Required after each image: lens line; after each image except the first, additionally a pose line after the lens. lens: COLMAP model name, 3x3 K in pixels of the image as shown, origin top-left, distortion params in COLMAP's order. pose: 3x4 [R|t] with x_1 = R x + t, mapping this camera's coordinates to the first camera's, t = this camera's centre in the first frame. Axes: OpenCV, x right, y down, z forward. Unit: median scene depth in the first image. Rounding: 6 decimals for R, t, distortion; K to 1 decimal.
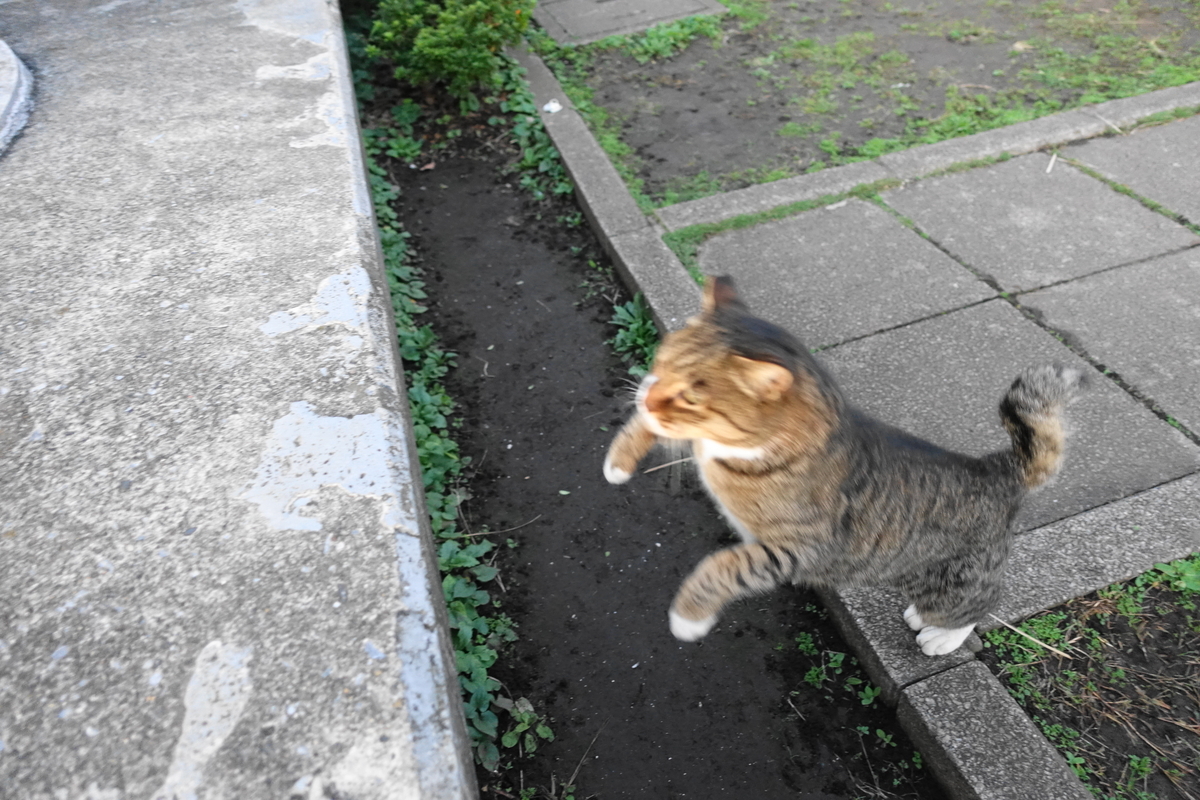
lens RADIAL K [[829.3, 0, 599.6], [0, 829.3, 399.4], [0, 0, 1]] dist [0.004082, -0.000501]
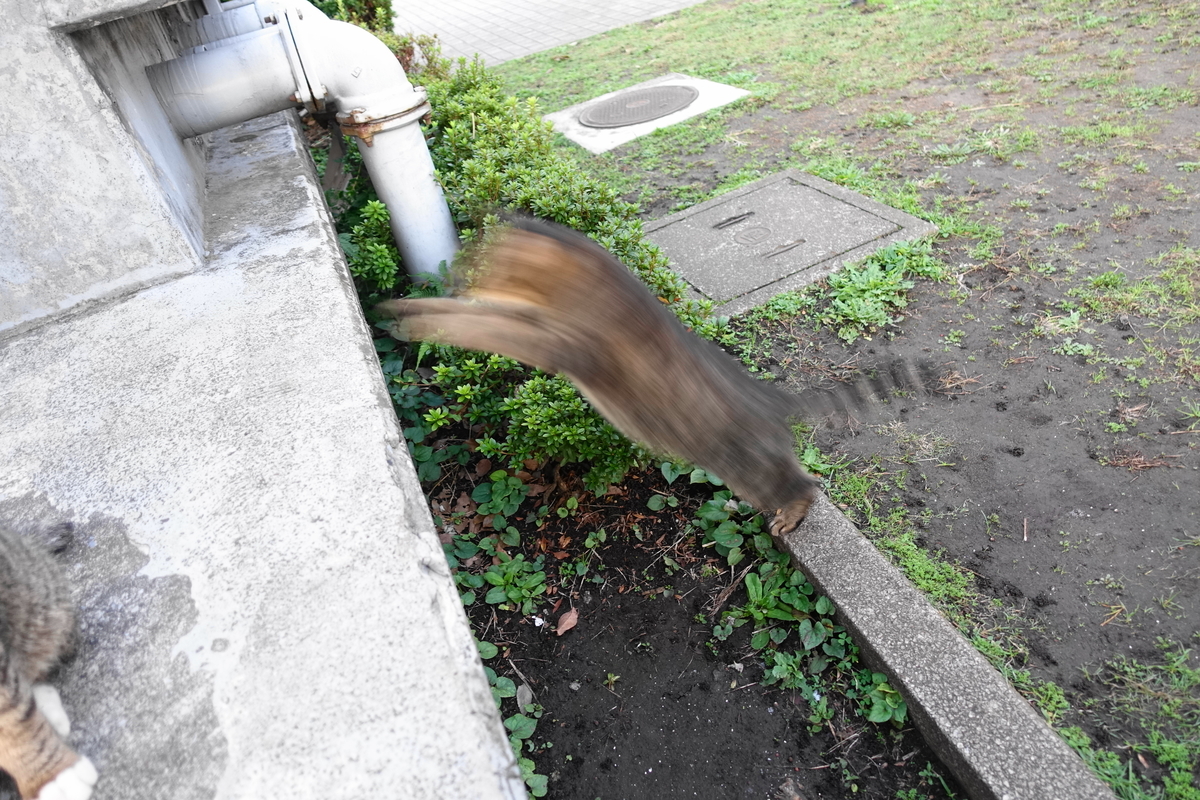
lens RADIAL K [[829.3, 0, 600.3], [0, 829.3, 400.6], [0, 0, 1]] dist [0.004082, -0.000501]
pose [[0.989551, -0.143444, 0.014587, -0.168609], [0.144172, 0.983095, -0.112863, -0.353525], [0.001849, 0.113786, 0.993504, 0.422285]]
